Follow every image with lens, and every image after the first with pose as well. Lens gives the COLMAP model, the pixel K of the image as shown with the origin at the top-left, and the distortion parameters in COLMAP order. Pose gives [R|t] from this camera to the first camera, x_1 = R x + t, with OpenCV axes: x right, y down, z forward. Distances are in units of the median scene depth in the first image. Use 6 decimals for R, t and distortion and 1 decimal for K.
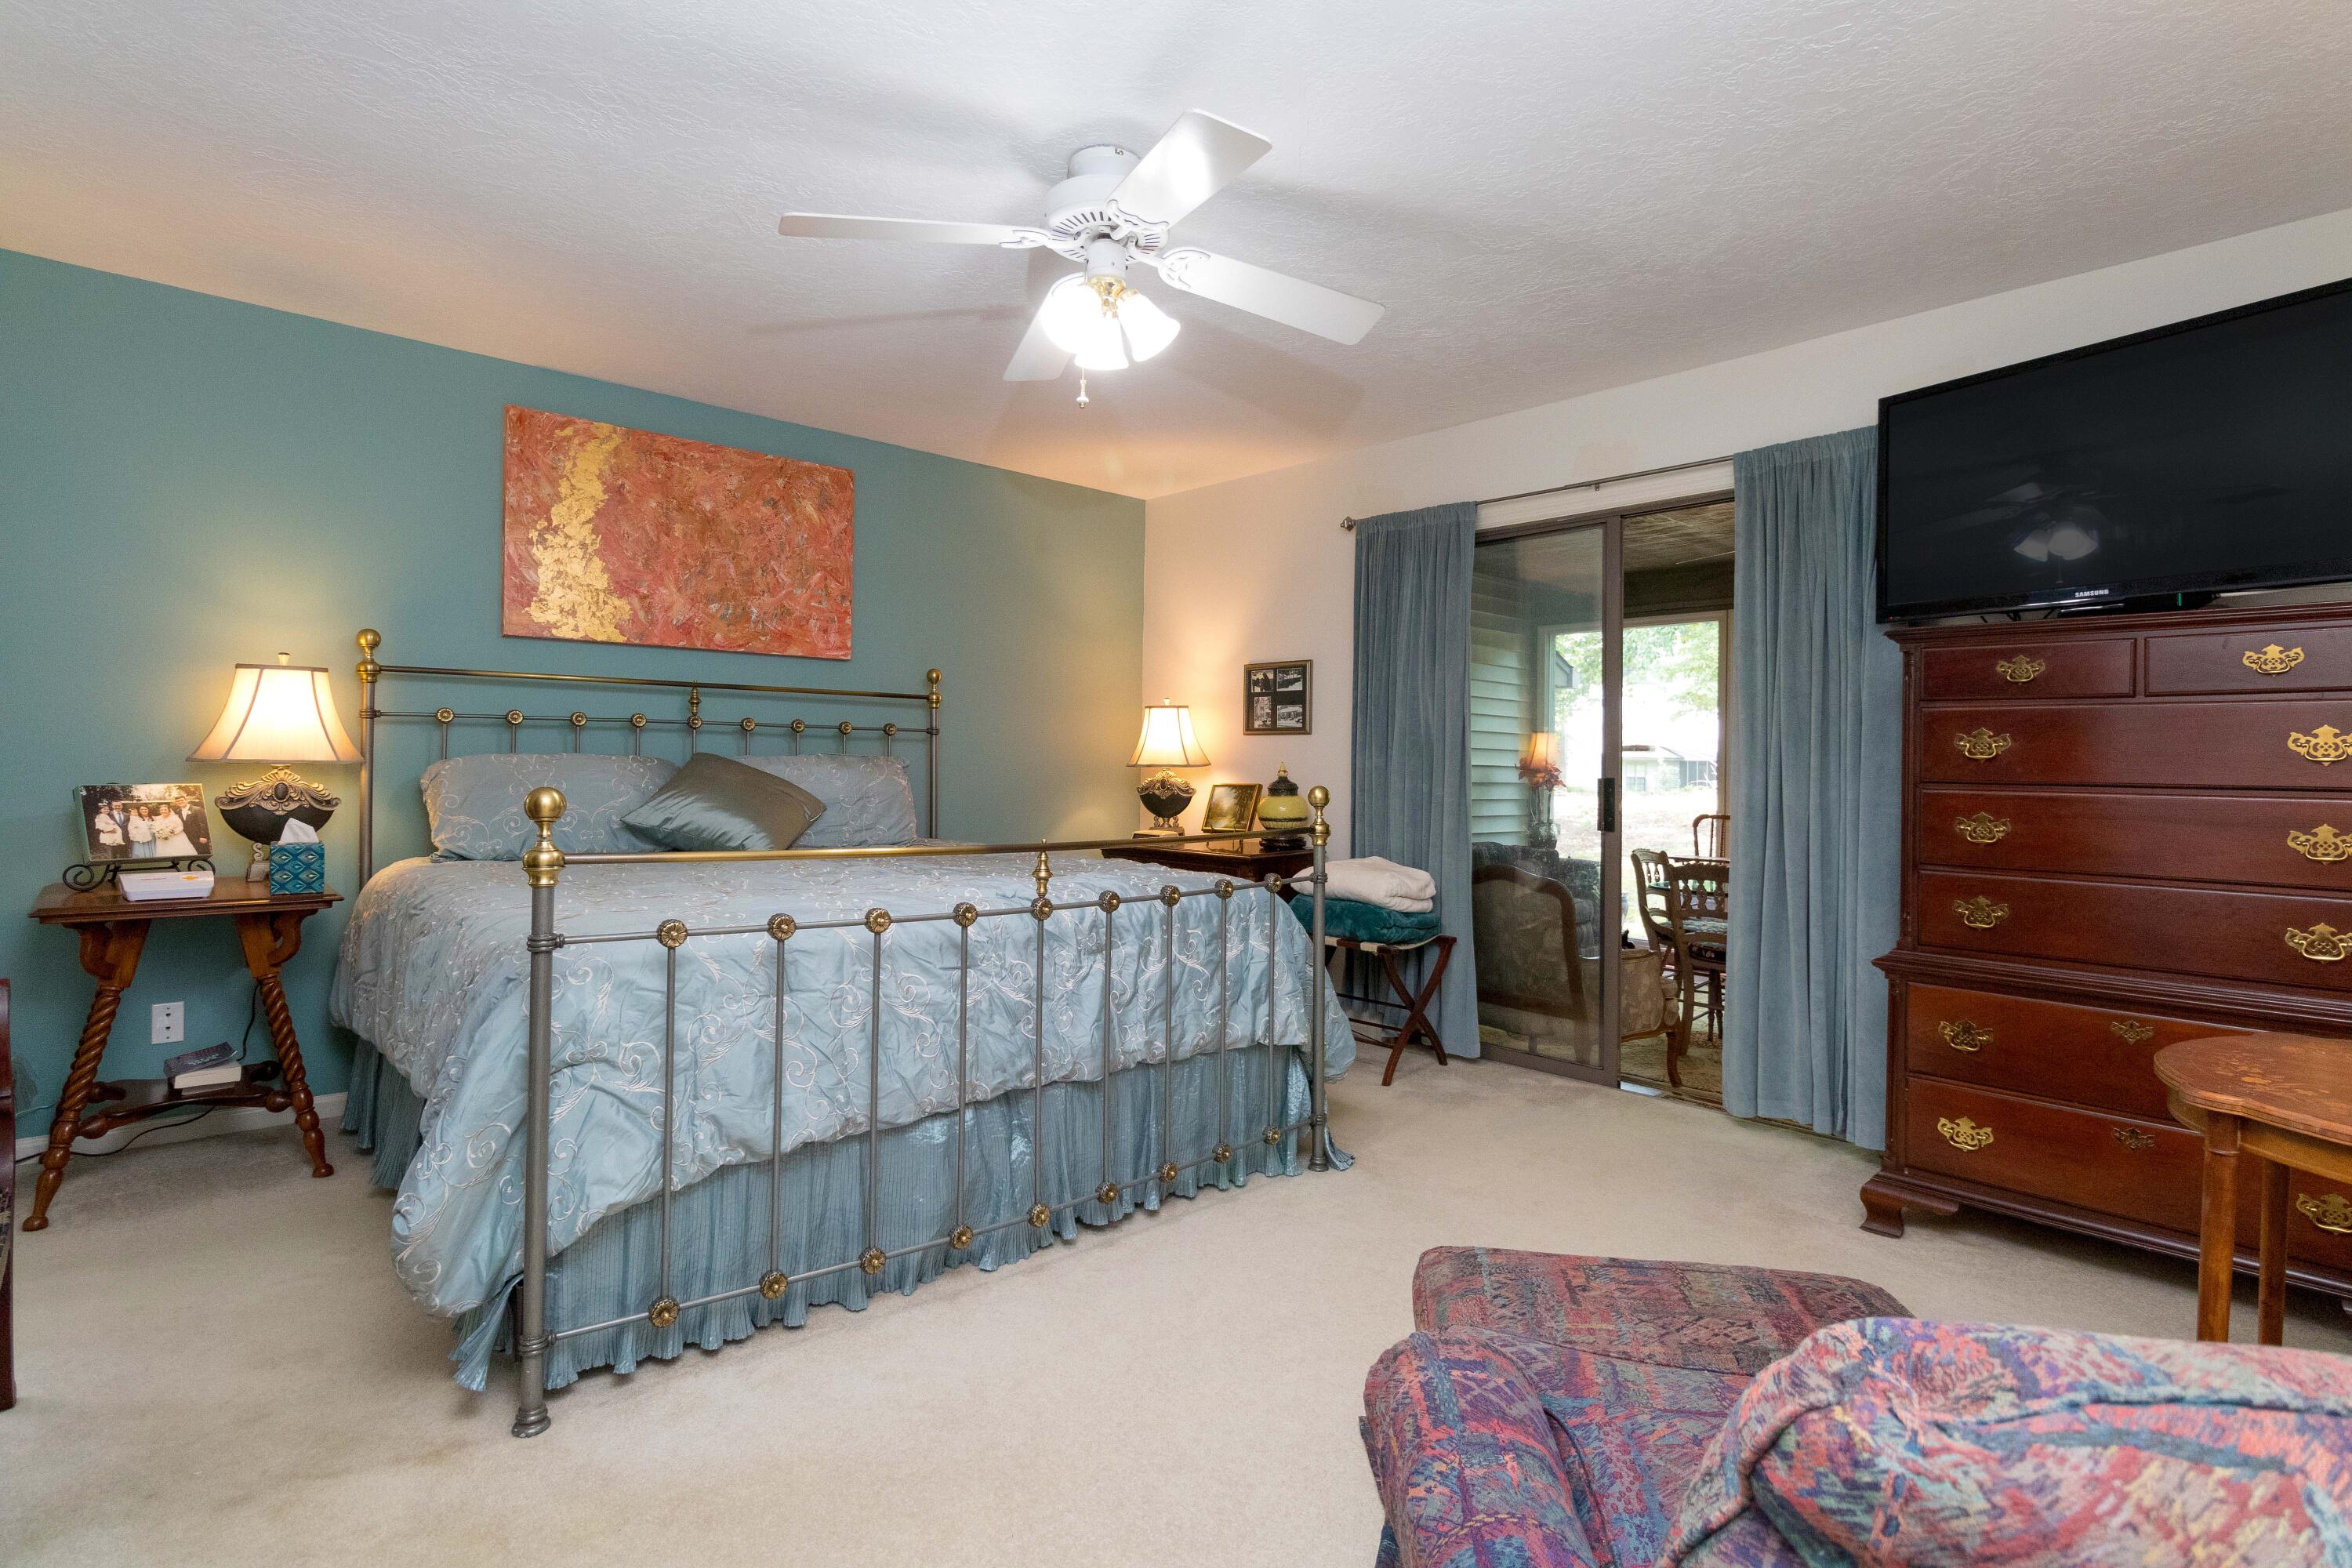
lens RADIAL K [[1136.3, 0, 1188.1], [0, 1136.3, 773.9], [0, 0, 1]] dist [-0.001299, -0.000693]
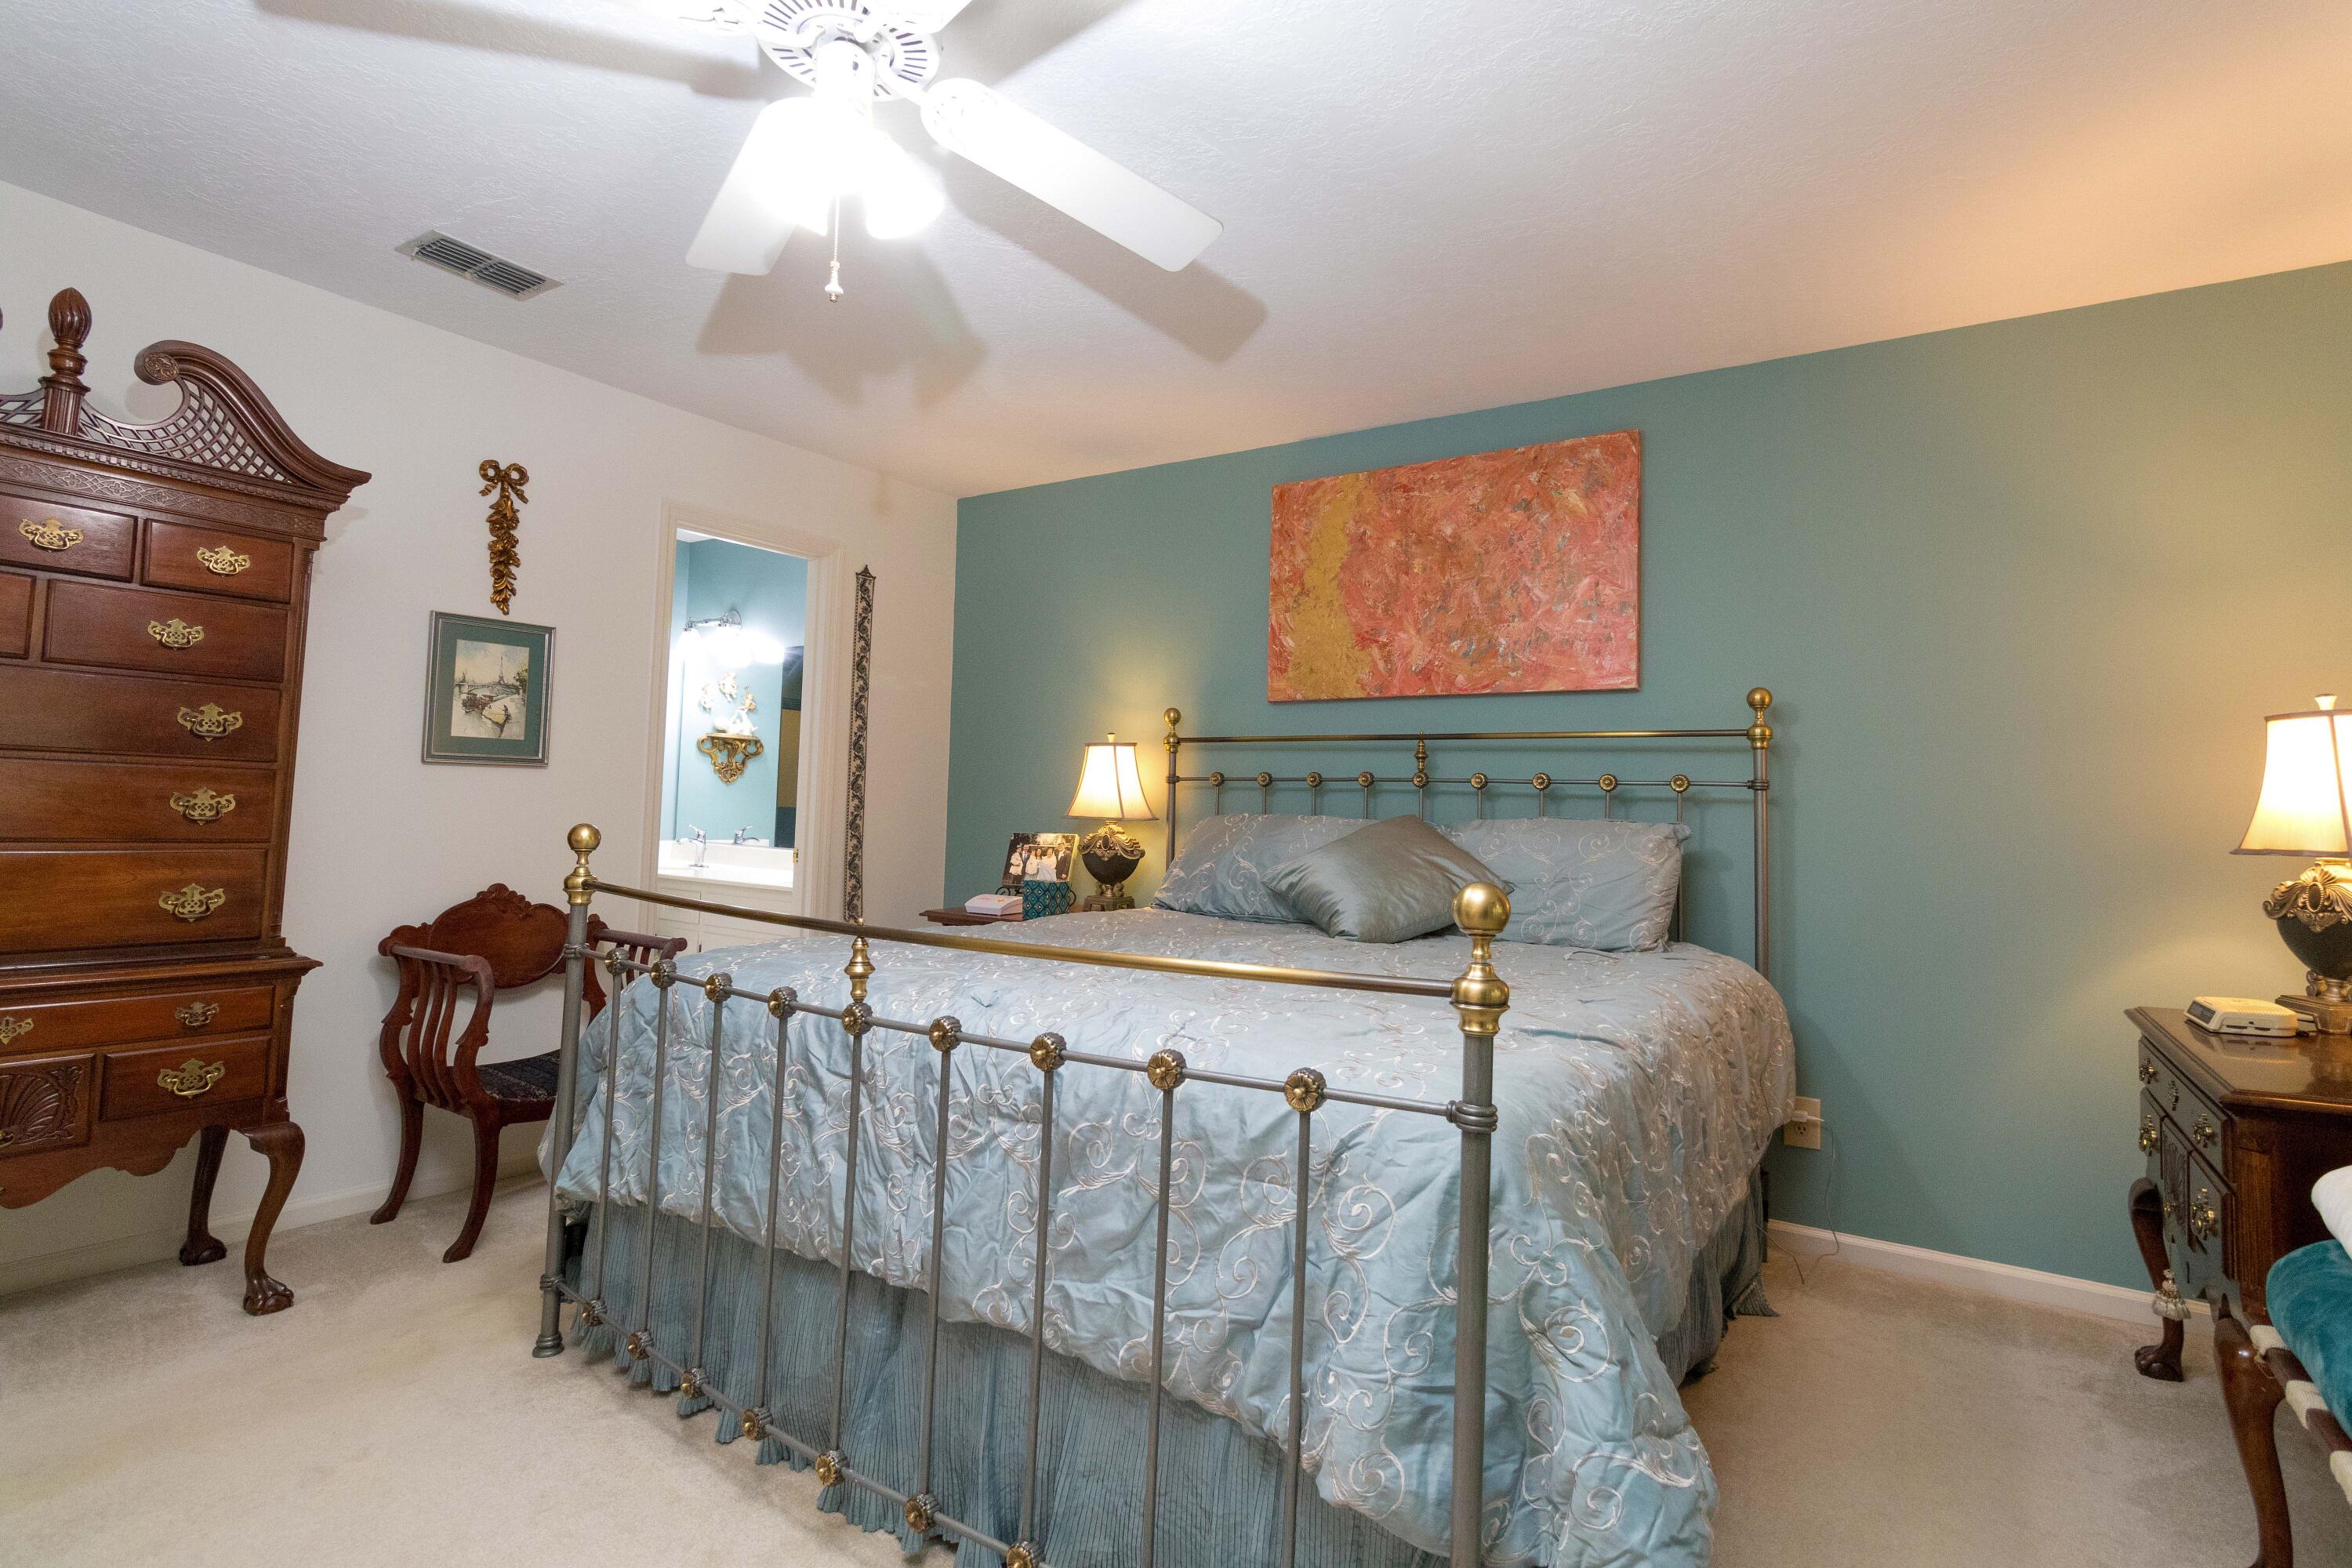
lens RADIAL K [[1136.3, 0, 1185.1], [0, 1136.3, 760.9], [0, 0, 1]] dist [-0.001299, -0.000693]
pose [[0.251128, -0.047797, -0.966773, 0.362708], [-0.034062, 0.997725, -0.058175, -0.003188], [0.967354, 0.047539, 0.248928, 0.610782]]
